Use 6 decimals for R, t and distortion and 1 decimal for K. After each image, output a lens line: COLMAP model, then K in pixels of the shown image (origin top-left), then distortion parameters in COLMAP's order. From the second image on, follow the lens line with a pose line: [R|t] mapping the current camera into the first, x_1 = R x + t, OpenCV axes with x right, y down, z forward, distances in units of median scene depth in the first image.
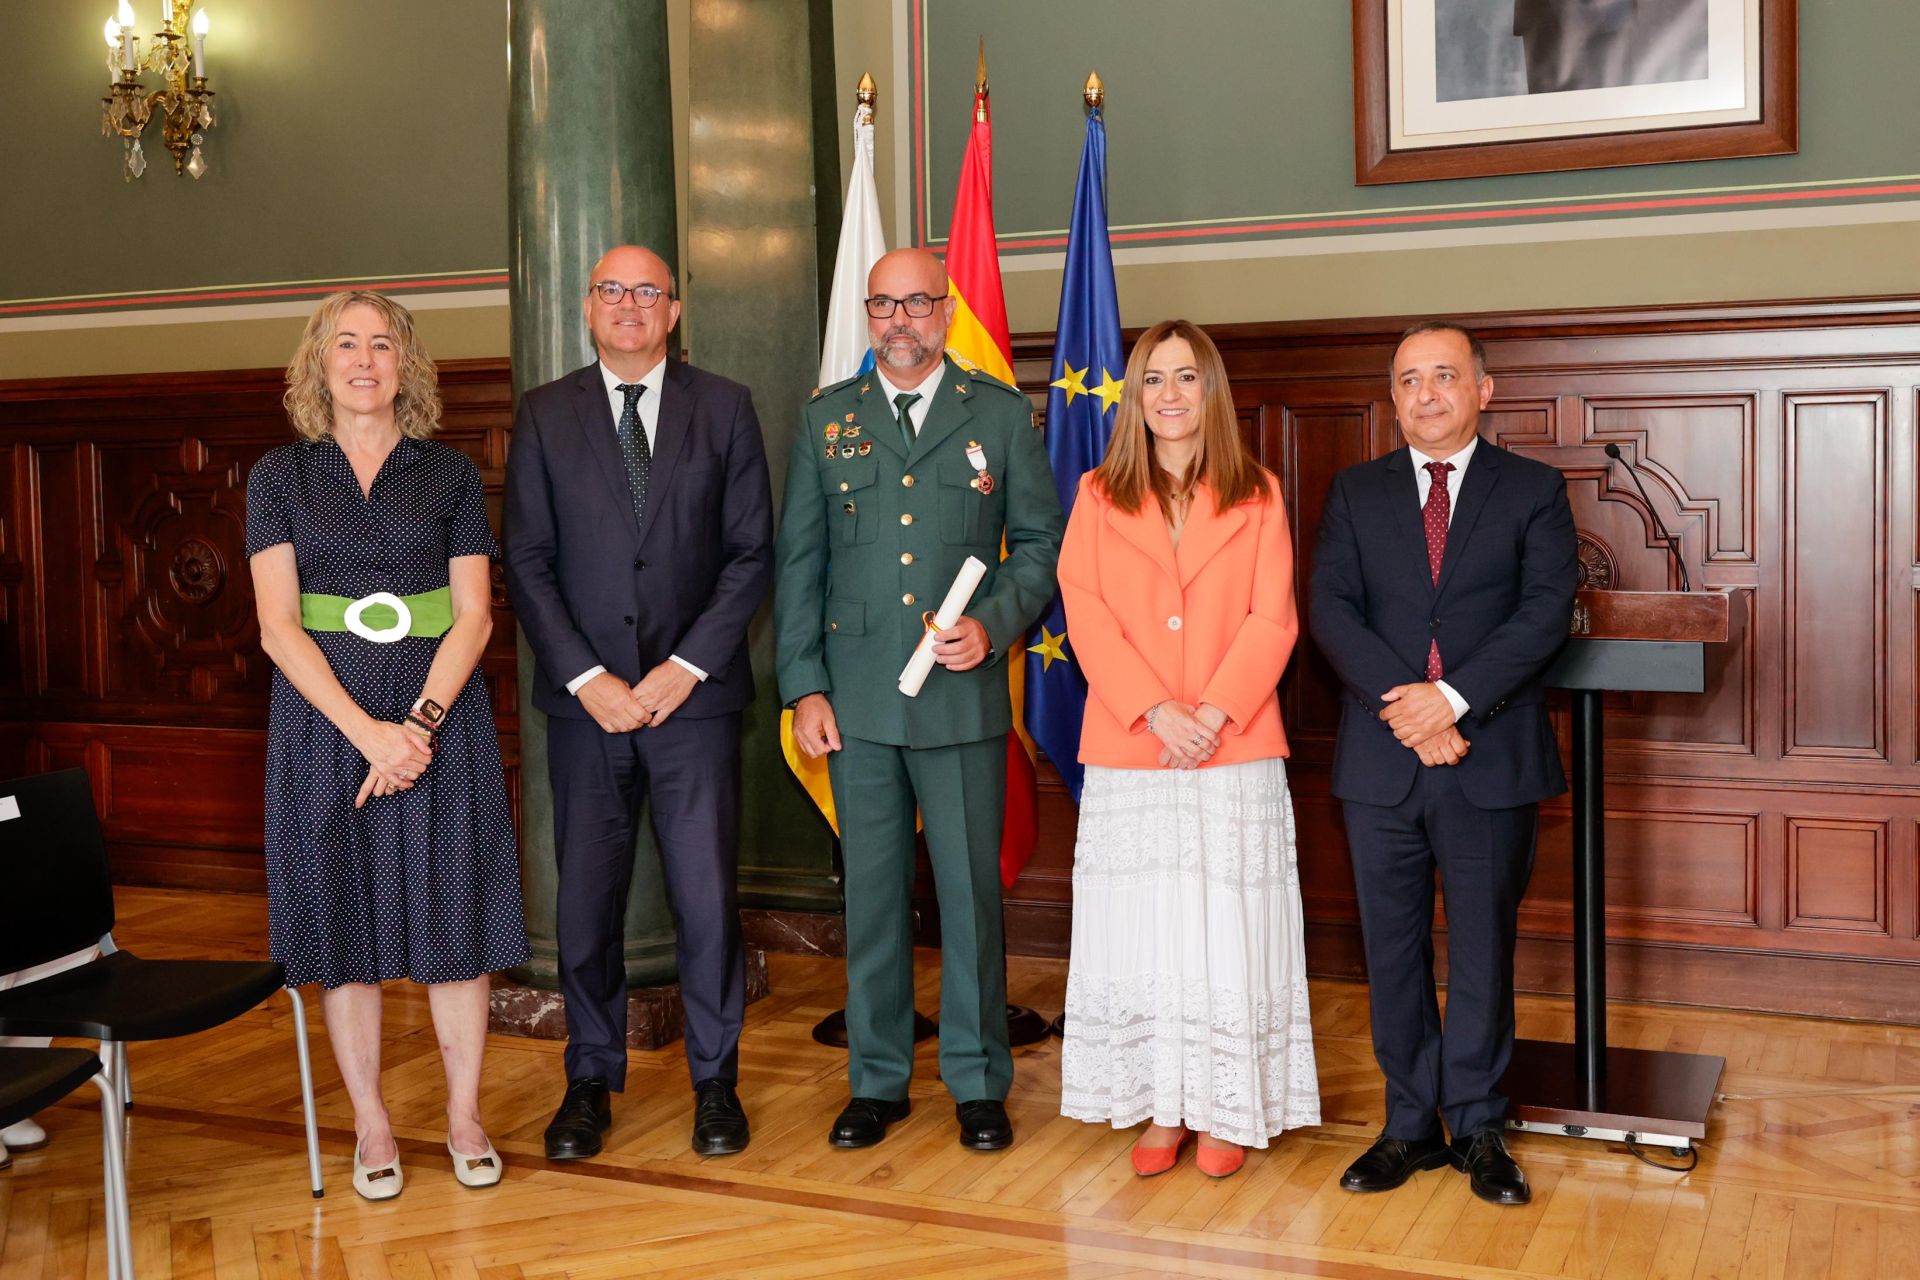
lens RADIAL K [[2136.1, 0, 994.5], [0, 2136.1, 565.3], [0, 0, 1]] dist [0.020030, 0.000000]
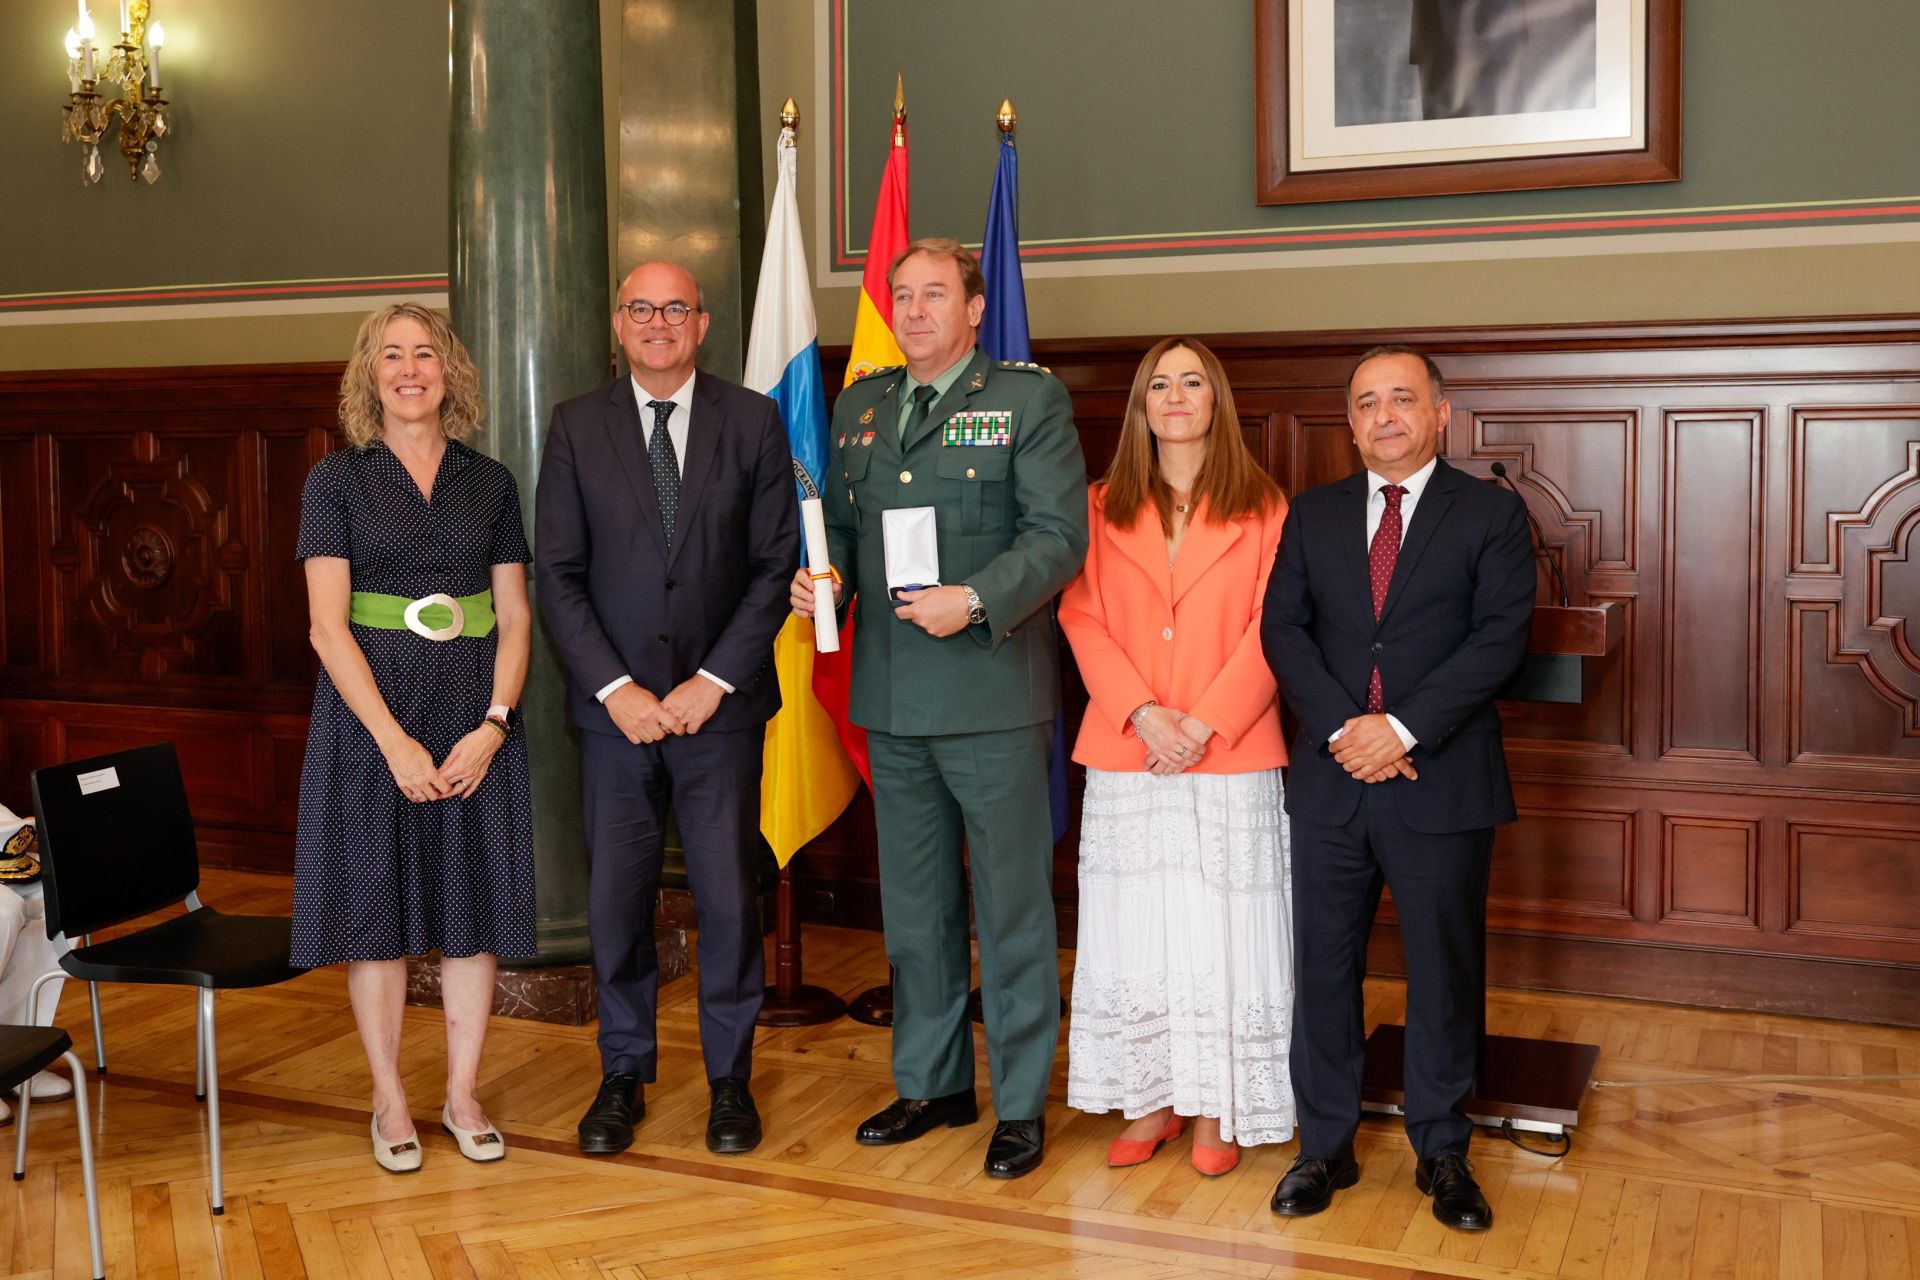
lens RADIAL K [[2085.2, 0, 876.3], [0, 2085.2, 543.6], [0, 0, 1]] dist [0.006685, 0.000000]
pose [[0.999859, 0.008580, -0.014464, -0.000921], [-0.008489, 0.999944, 0.006325, -0.018096], [0.014517, -0.006202, 0.999875, -0.023991]]
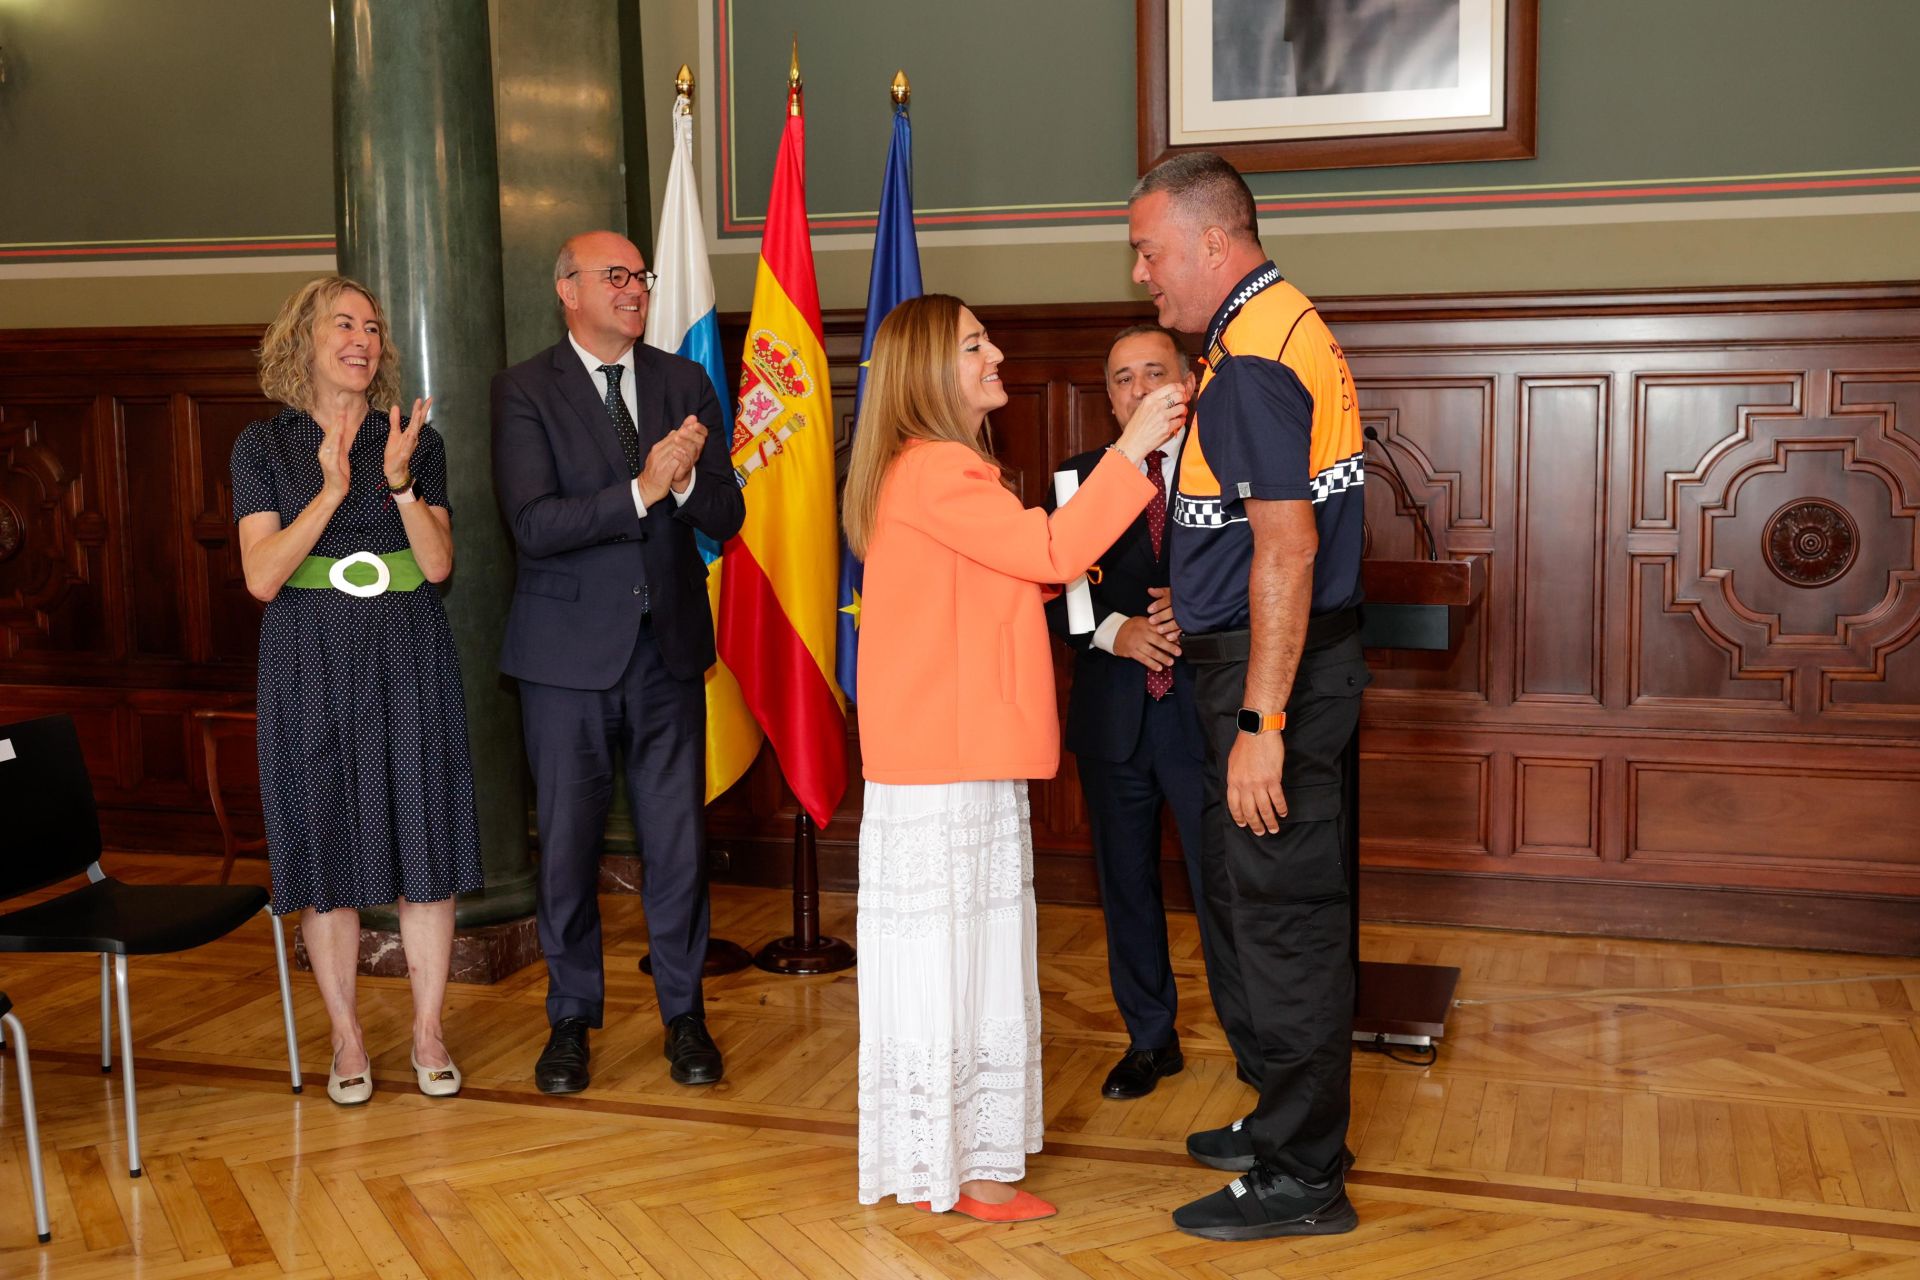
lens RADIAL K [[2166.3, 0, 964.2], [0, 2166.3, 621.5], [0, 0, 1]] dist [0.034316, 0.000000]
pose [[0.994408, -0.004339, 0.105513, -0.036515], [-0.001529, 0.998460, 0.055462, -0.015391], [-0.105591, -0.055313, 0.992870, -0.093032]]
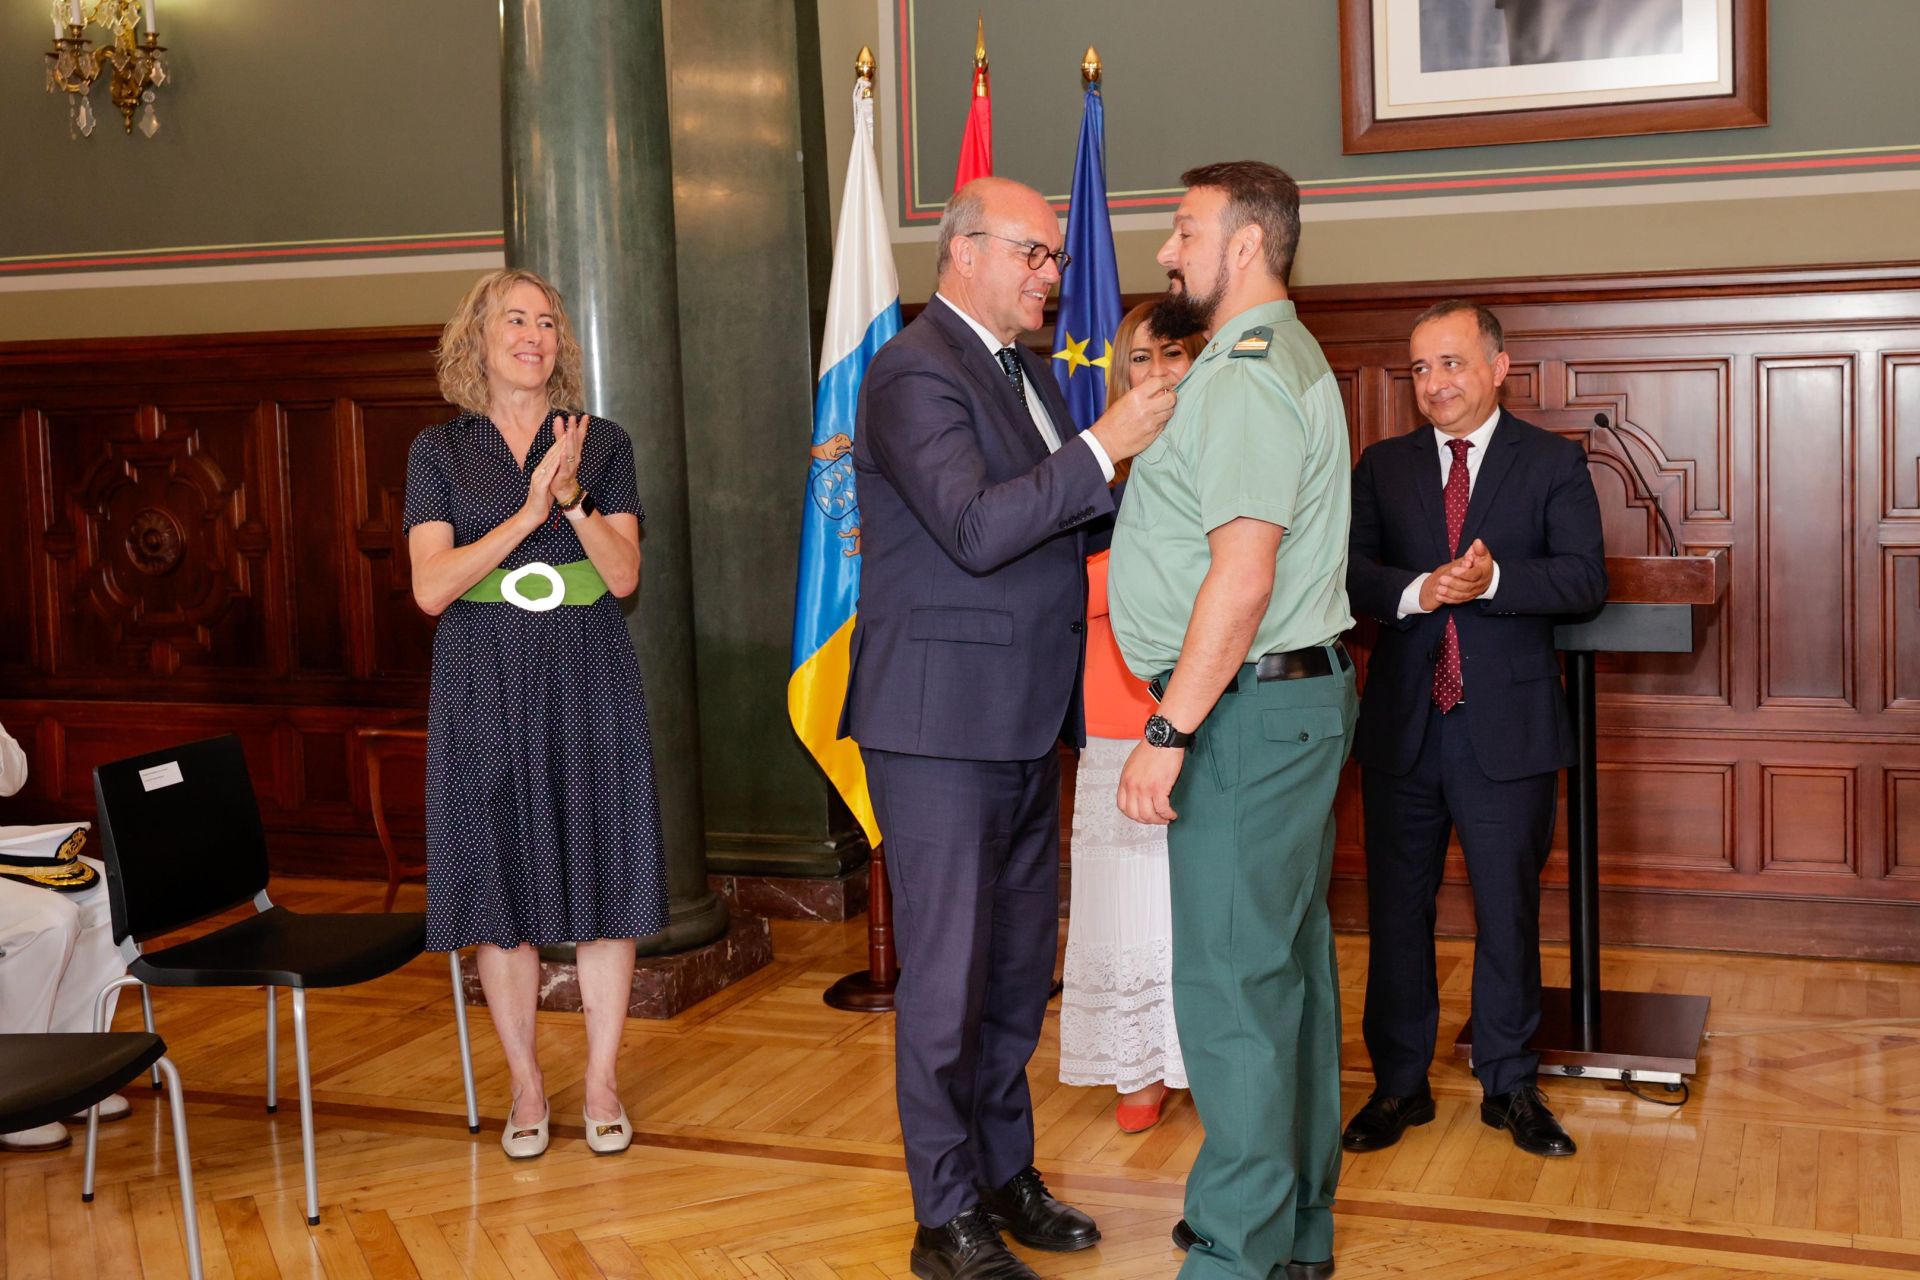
lens RADIAL K [[2247.0, 0, 1065.7], [0, 2247.0, 537.0], [0, 0, 1]] dist [0.022139, 0.000000]
pose [[0.997575, -0.013231, 0.068325, -0.040534], [0.012084, 0.999780, 0.017172, -0.016036], [-0.068537, -0.016304, 0.997515, -0.065788]]
